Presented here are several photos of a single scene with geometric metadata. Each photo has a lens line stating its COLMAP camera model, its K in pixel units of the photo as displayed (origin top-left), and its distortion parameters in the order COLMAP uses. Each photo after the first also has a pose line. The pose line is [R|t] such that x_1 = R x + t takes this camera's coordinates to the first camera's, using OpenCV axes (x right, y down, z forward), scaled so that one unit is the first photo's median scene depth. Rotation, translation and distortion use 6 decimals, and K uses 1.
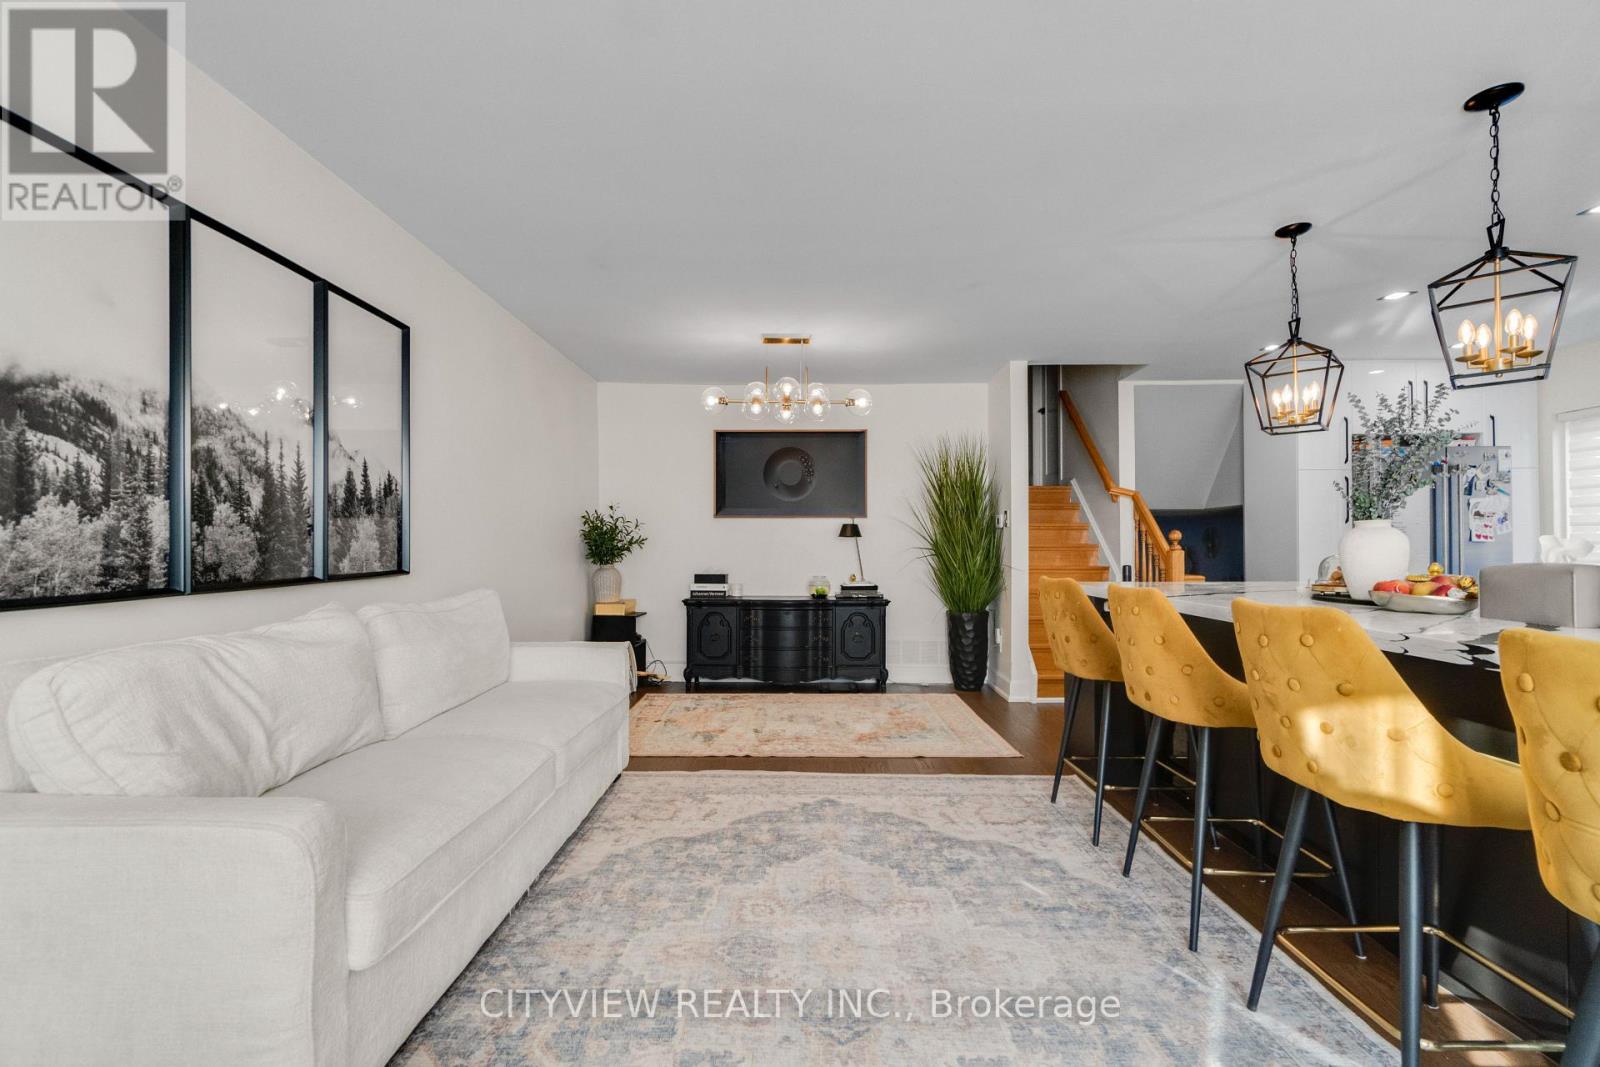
lens RADIAL K [[719.5, 0, 815.7], [0, 719.5, 537.0], [0, 0, 1]] dist [-0.000725, -0.000087]
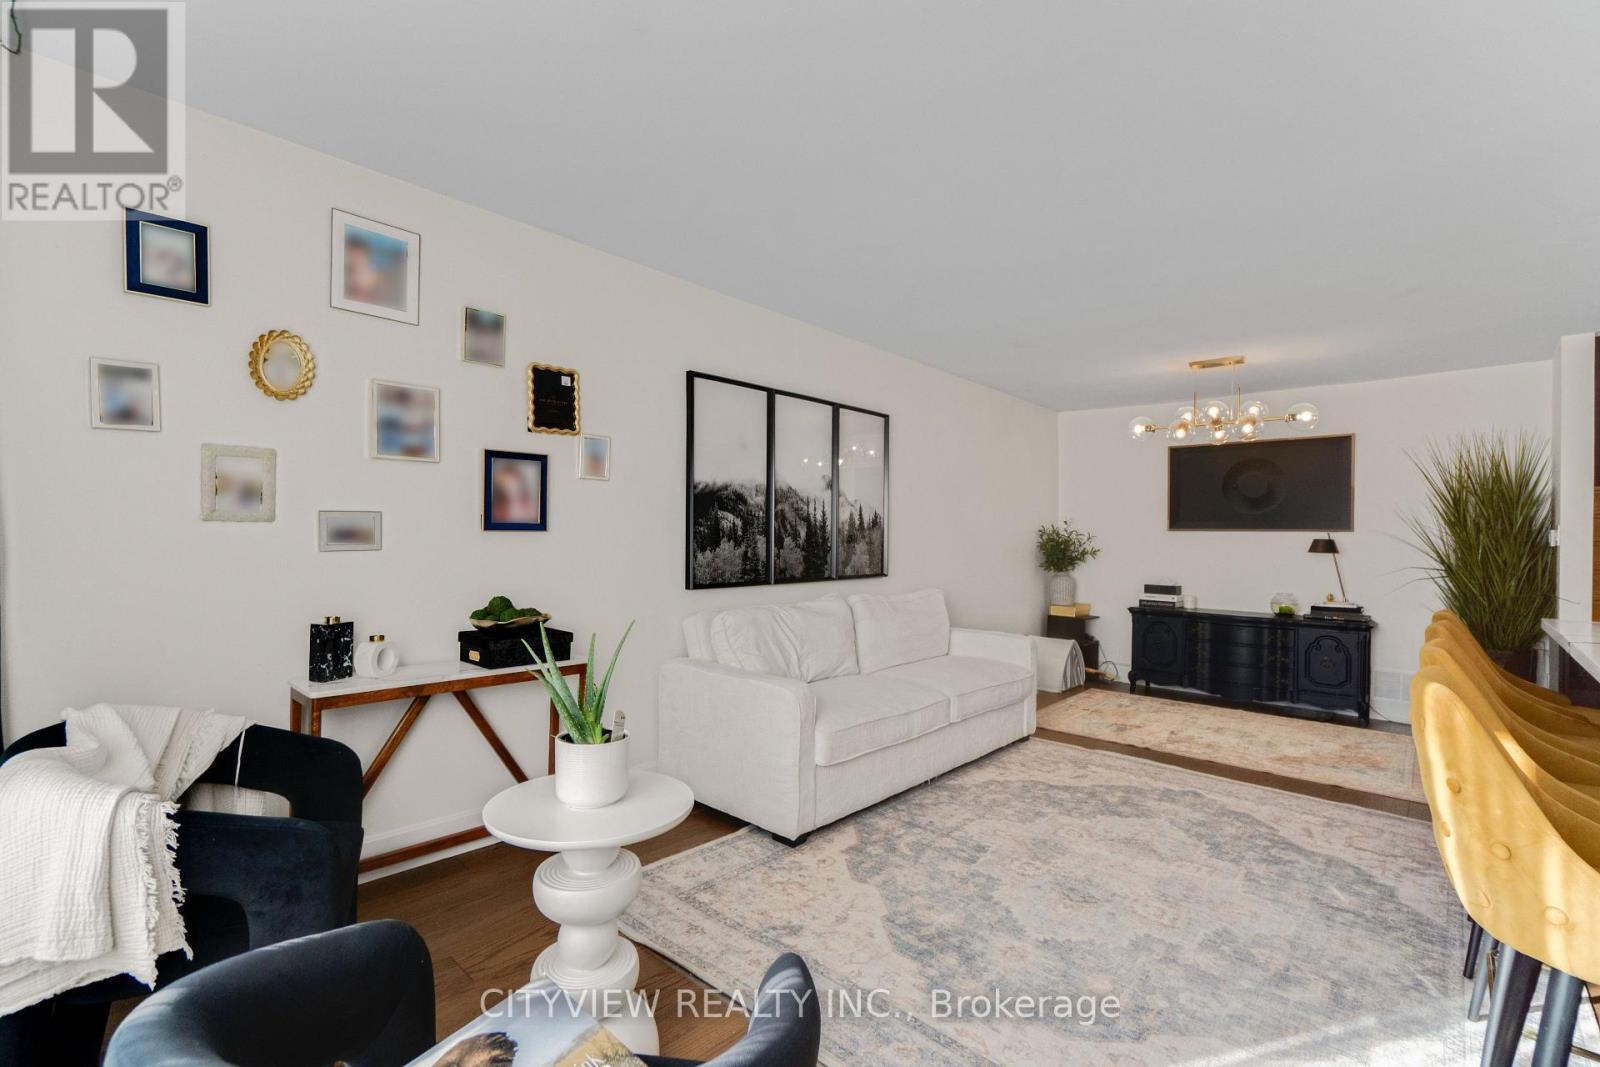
lens RADIAL K [[732.3, 0, 779.1], [0, 732.3, 534.6], [0, 0, 1]] dist [0.001571, 0.000379]
pose [[0.726485, 0.006381, -0.687153, 0.354651], [-0.006009, 0.999978, 0.002932, -0.042232], [0.687156, 0.001999, 0.726507, -0.307692]]
